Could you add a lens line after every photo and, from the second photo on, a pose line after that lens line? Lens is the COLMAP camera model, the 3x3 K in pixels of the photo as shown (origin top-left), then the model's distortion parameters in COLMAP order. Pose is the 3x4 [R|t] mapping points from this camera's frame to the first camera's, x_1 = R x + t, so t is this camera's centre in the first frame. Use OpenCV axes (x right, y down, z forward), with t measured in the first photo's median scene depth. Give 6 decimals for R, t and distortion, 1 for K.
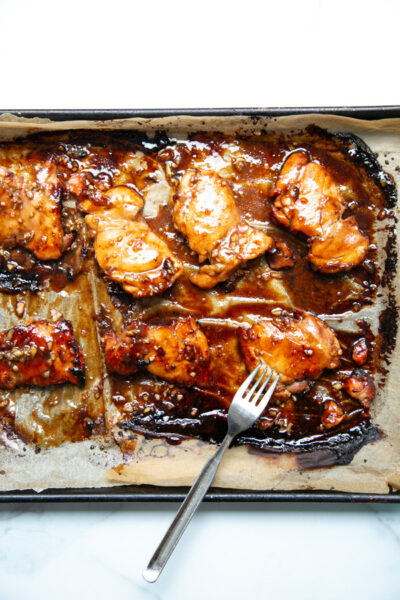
lens RADIAL K [[785.9, 0, 195.8], [0, 785.9, 300.1], [0, 0, 1]] dist [0.043391, 0.000000]
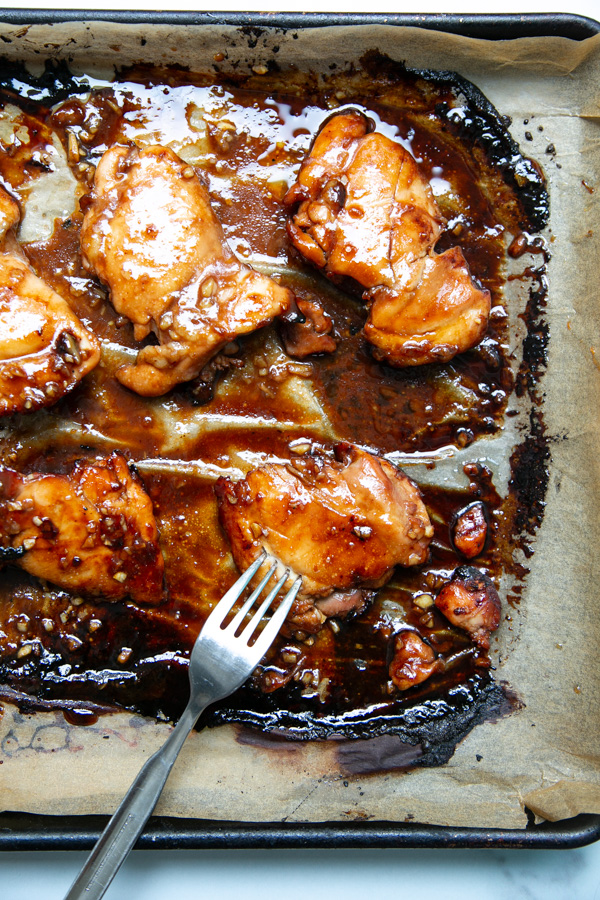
lens RADIAL K [[1178.8, 0, 298.9], [0, 1178.8, 448.9], [0, 0, 1]] dist [0.043391, 0.000000]
pose [[0.998884, 0.007016, 0.046713, 0.069869], [-0.007312, 0.999954, 0.006166, 0.012264], [-0.046668, -0.006500, 0.998889, 0.284999]]
